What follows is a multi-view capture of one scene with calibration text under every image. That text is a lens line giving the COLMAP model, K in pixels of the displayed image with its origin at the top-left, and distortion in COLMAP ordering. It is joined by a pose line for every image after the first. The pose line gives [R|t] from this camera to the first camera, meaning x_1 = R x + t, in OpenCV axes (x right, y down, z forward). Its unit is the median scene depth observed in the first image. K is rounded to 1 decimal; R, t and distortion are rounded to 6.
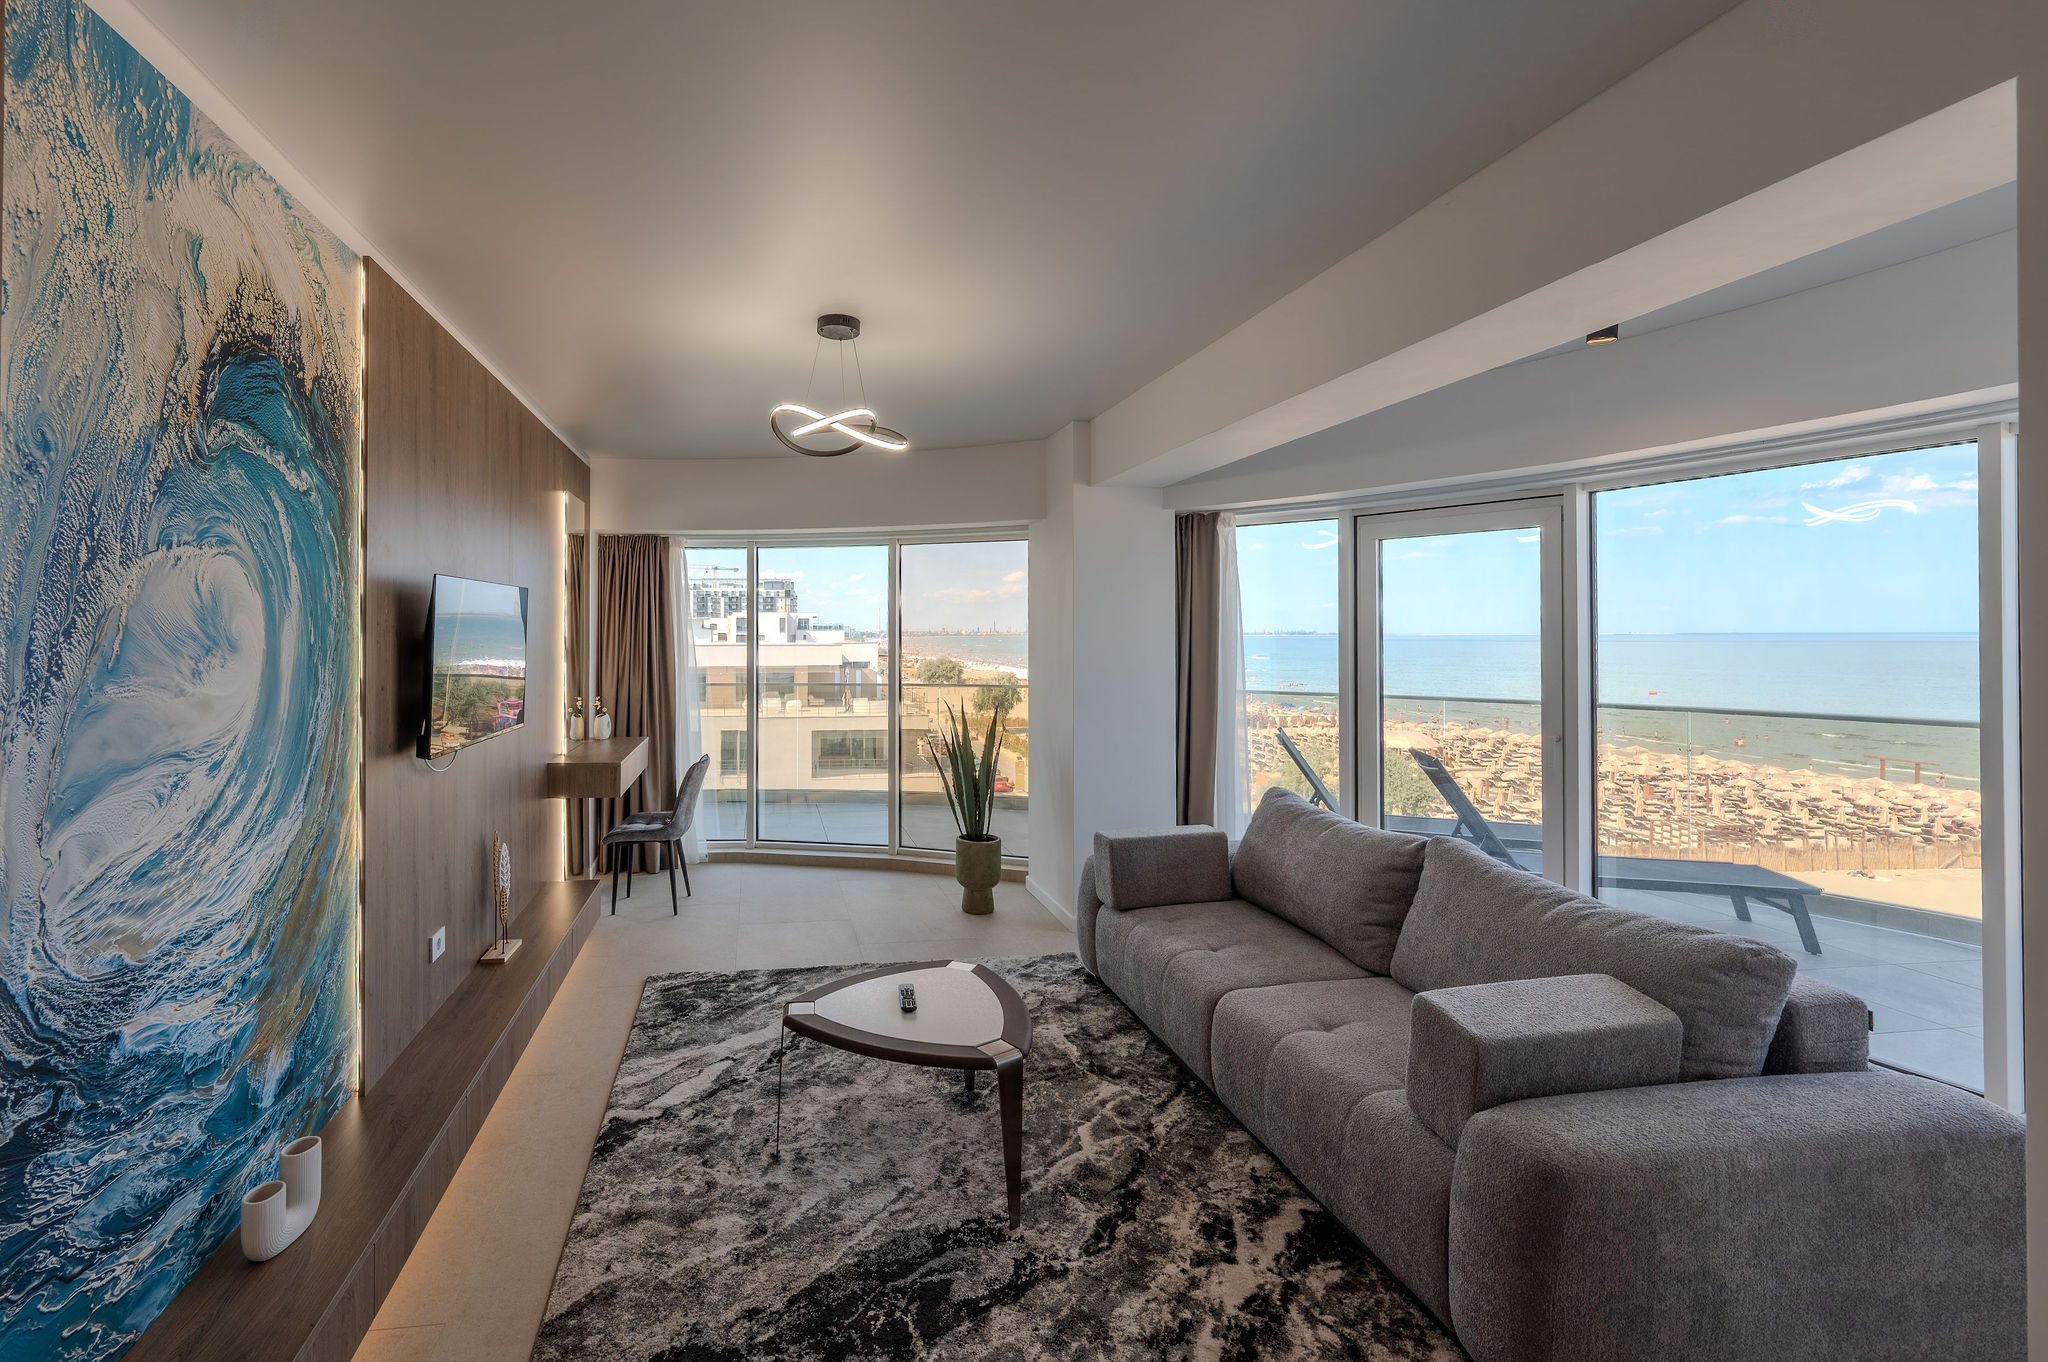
lens RADIAL K [[1037.6, 0, 896.6], [0, 1037.6, 603.0], [0, 0, 1]] dist [-0.009323, -0.000170]
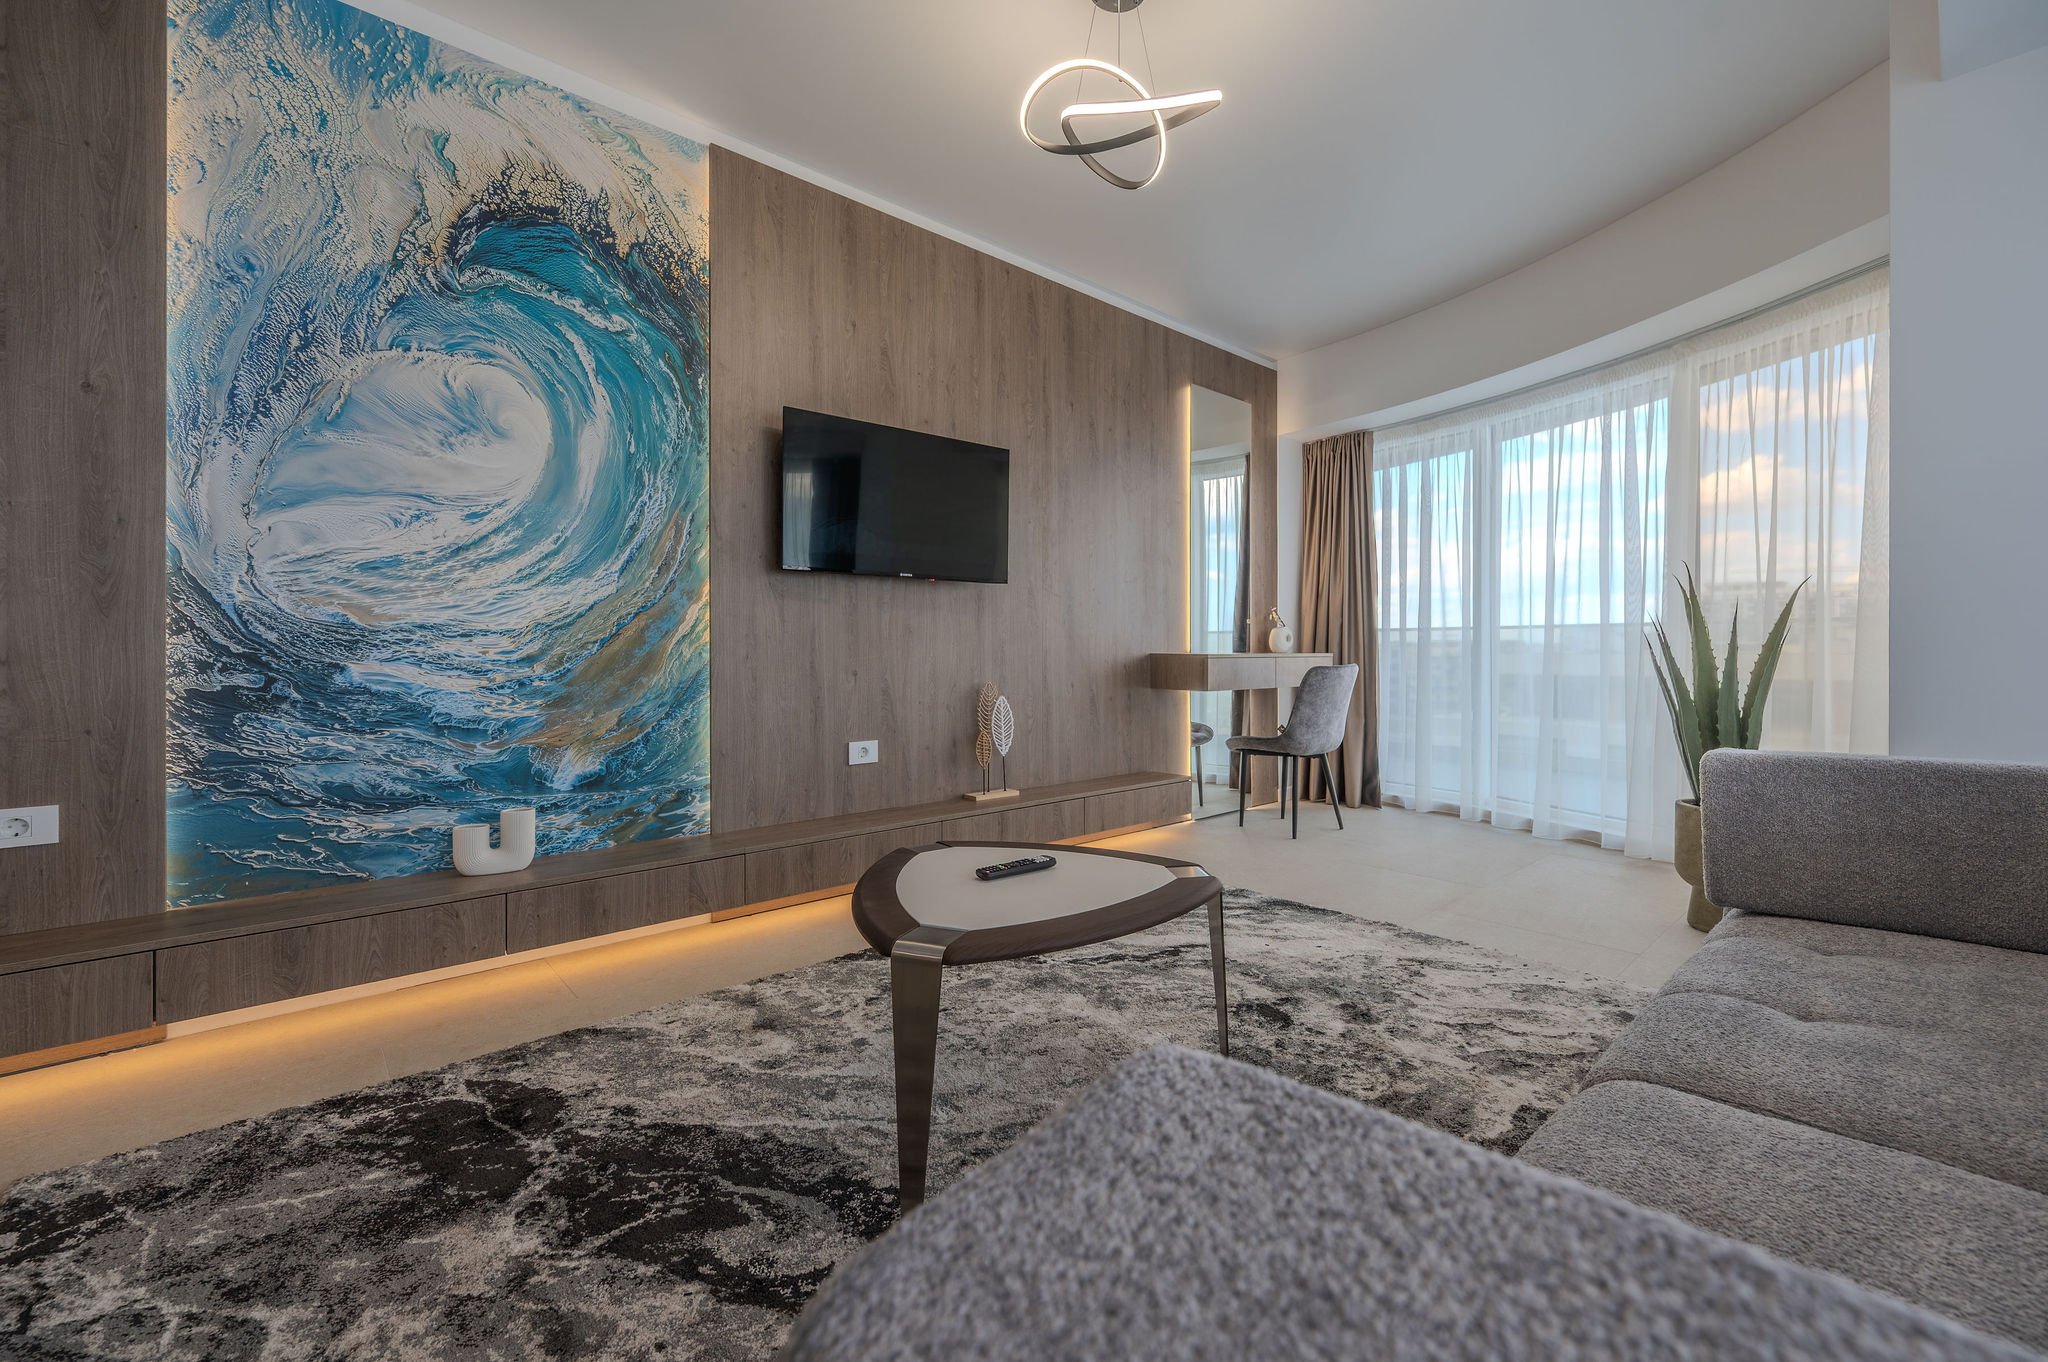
lens RADIAL K [[873.8, 0, 1023.7], [0, 873.8, 660.6], [0, 0, 1]] dist [-0.003088, -0.000356]
pose [[0.518000, 0.004029, -0.855371, 0.599857], [0.004130, 0.999965, 0.007212, 0.286033], [0.855370, -0.007269, 0.517966, 0.840665]]
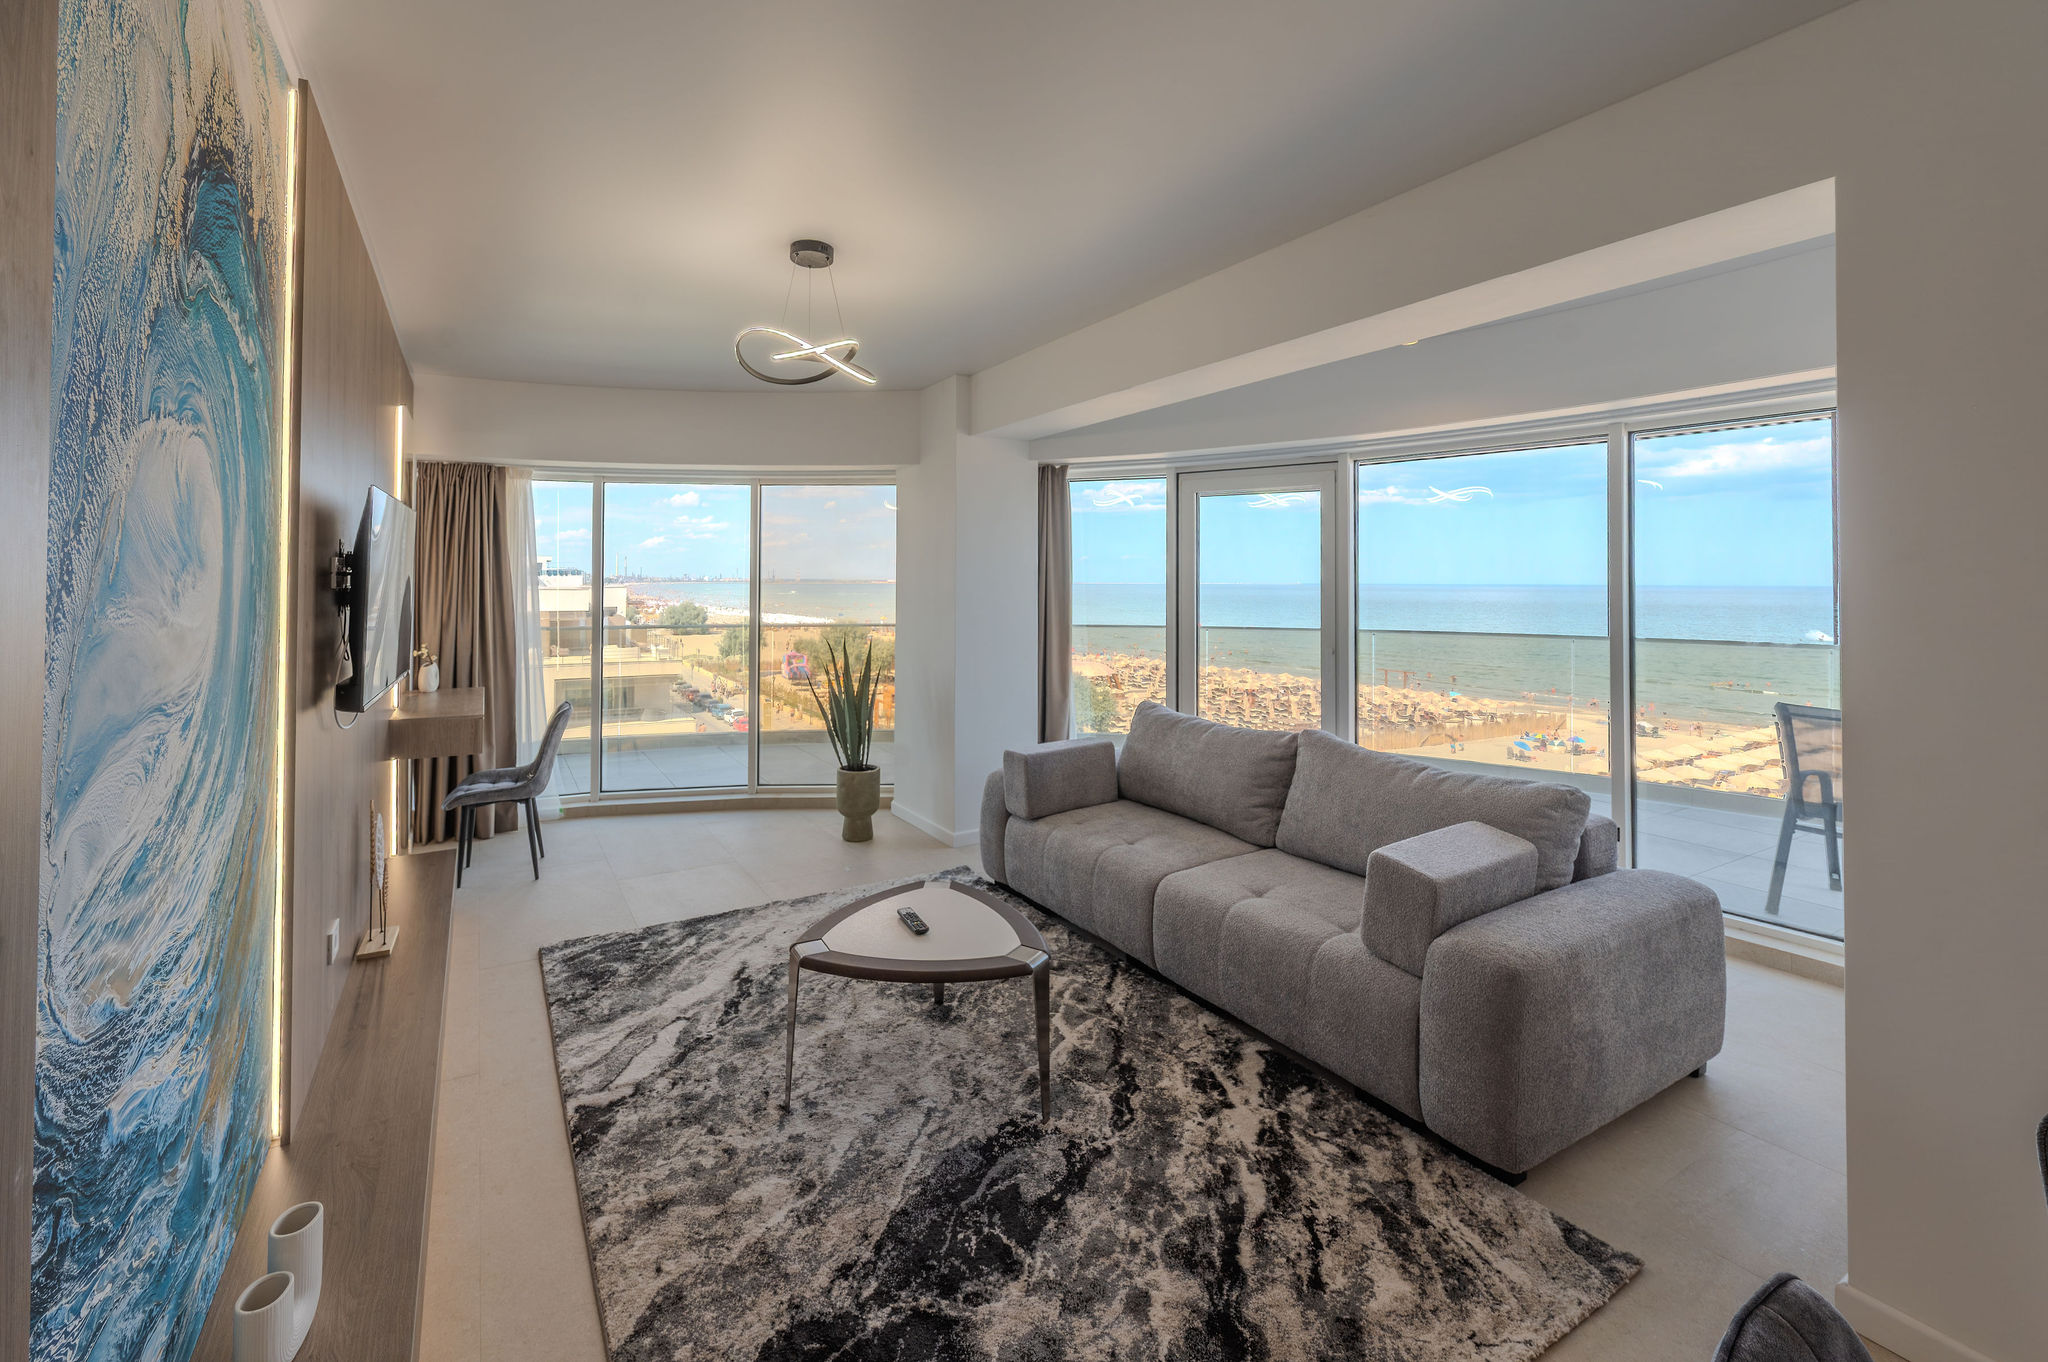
lens RADIAL K [[950.2, 0, 1018.5], [0, 950.2, 550.6], [0, 0, 1]] dist [-0.002482, -0.001685]
pose [[0.916663, 0.009536, 0.399548, -0.320411], [-0.006858, 0.999943, -0.008131, 0.030417], [-0.399603, 0.004713, 0.916676, 0.125412]]
